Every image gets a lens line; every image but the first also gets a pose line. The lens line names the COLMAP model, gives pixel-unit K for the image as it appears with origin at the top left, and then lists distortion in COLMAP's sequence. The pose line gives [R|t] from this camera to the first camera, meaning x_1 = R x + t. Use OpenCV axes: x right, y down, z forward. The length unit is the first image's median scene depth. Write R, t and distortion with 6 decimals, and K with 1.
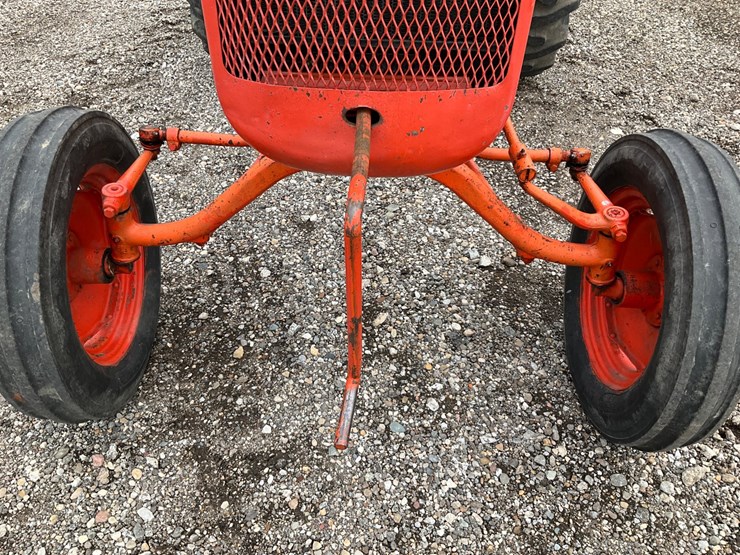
lens RADIAL K [[615.1, 0, 369.2], [0, 615.1, 274.5], [0, 0, 1]] dist [0.064782, -0.131751]
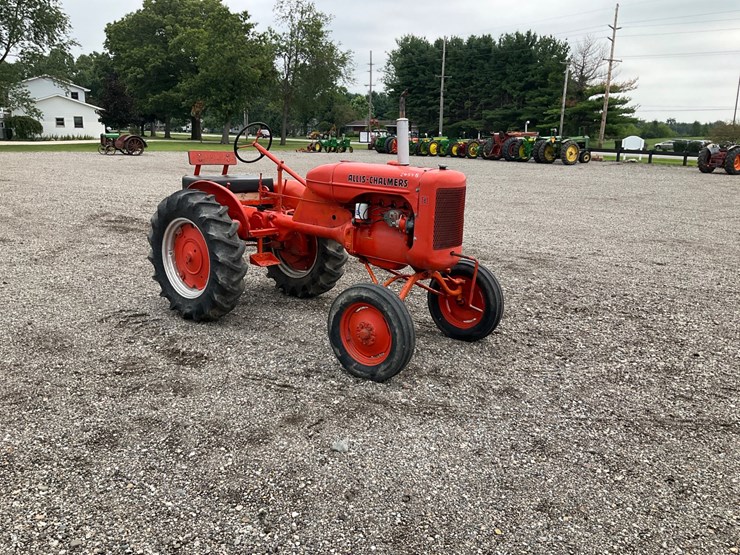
lens RADIAL K [[610.2, 0, 369.8], [0, 610.2, 275.2], [0, 0, 1]] dist [0.080001, -0.152551]
pose [[0.620266, -0.179153, 0.763658, -1.469892], [0.512435, 0.829646, -0.221581, 0.228213], [-0.593869, 0.528764, 0.606406, -0.537859]]
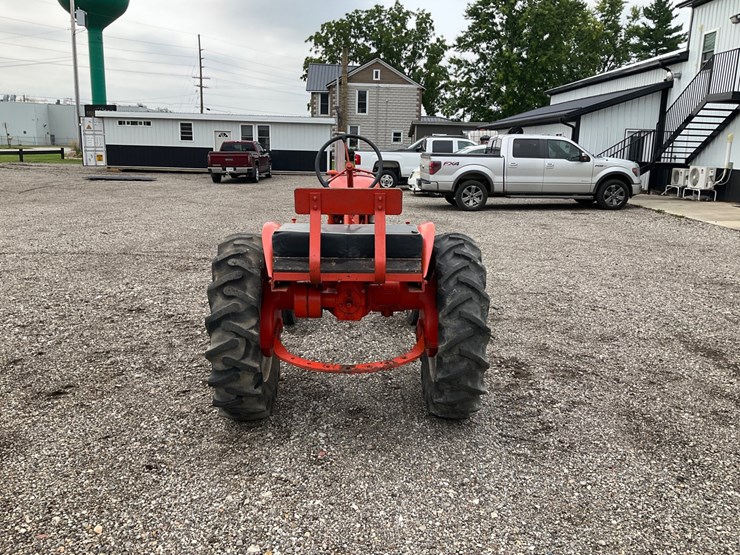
lens RADIAL K [[613.5, 0, 367.5], [0, 613.5, 279.9], [0, 0, 1]] dist [0.066938, -0.126962]
pose [[-0.998075, -0.030005, -0.054285, 0.063246], [-0.061553, 0.586984, 0.807255, -1.862948], [0.007643, 0.809043, -0.587700, 1.849955]]
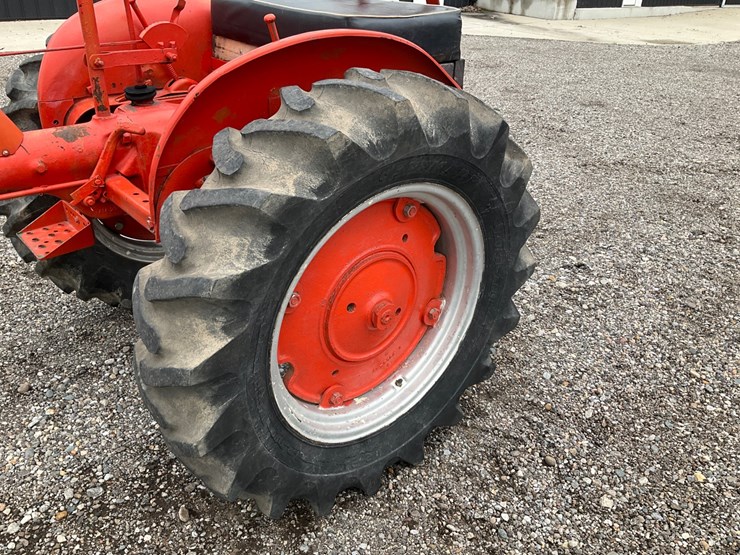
lens RADIAL K [[613.5, 0, 367.5], [0, 613.5, 279.9], [0, 0, 1]] dist [0.066938, -0.126962]
pose [[0.672564, 0.352101, -0.650909, 0.668509], [-0.511819, 0.856594, -0.065483, -0.552280], [0.534508, 0.377189, 0.756326, 0.576153]]
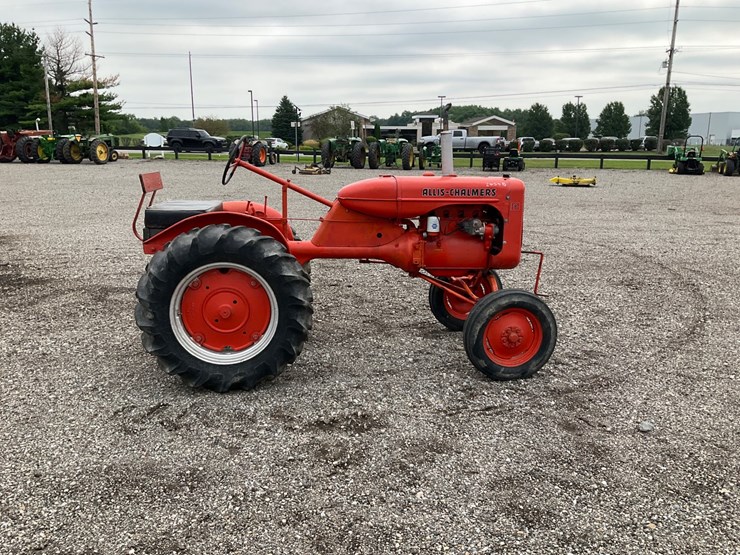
lens RADIAL K [[615.1, 0, 369.2], [0, 615.1, 274.5], [0, 0, 1]] dist [0.064782, -0.131751]
pose [[-0.133838, -0.232197, 0.963417, -1.827678], [0.652200, 0.711316, 0.262041, -0.844173], [-0.746139, 0.663411, 0.056237, 0.621017]]
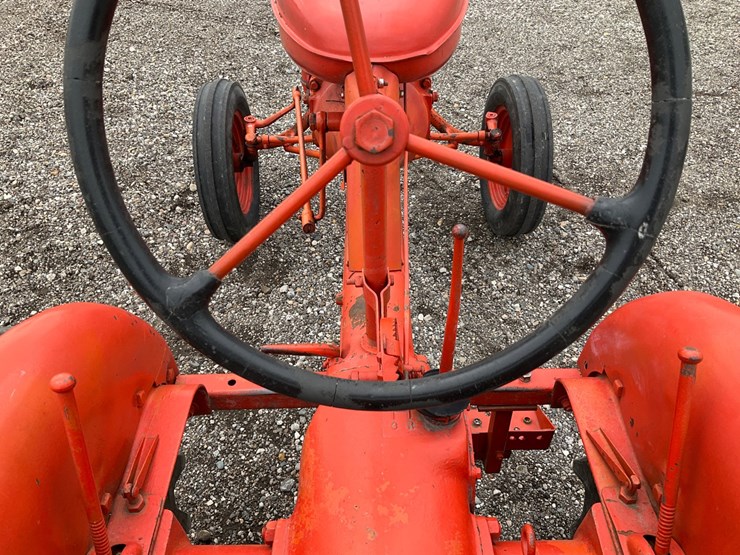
lens RADIAL K [[613.5, 0, 367.5], [0, 613.5, 279.9], [0, 0, 1]] dist [0.066938, -0.126962]
pose [[-0.998882, 0.015640, -0.044612, 0.050173], [-0.042712, 0.105913, 0.993458, -1.014301], [0.020262, 0.994252, -0.105126, 0.845752]]
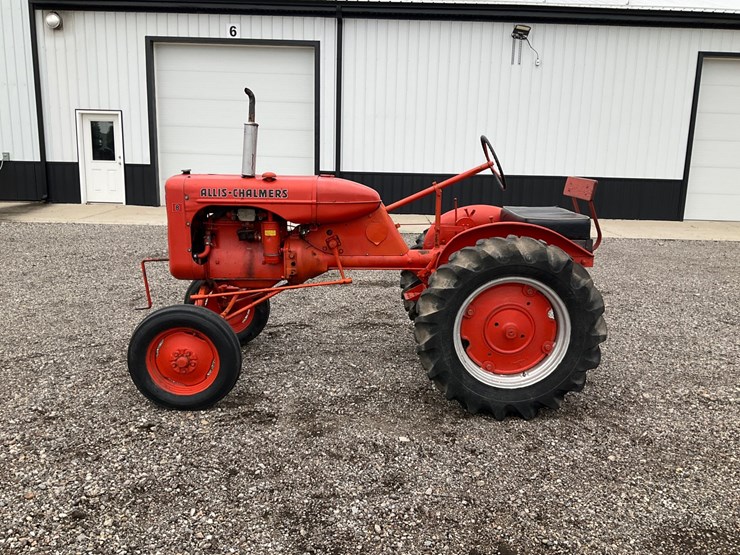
lens RADIAL K [[610.2, 0, 369.8], [0, 610.2, 275.2], [0, 0, 1]] dist [0.080001, -0.152551]
pose [[0.048720, 0.178177, -0.982792, 1.685027], [-0.680059, 0.726576, 0.098014, -0.583047], [0.731537, 0.663581, 0.156570, 0.494639]]
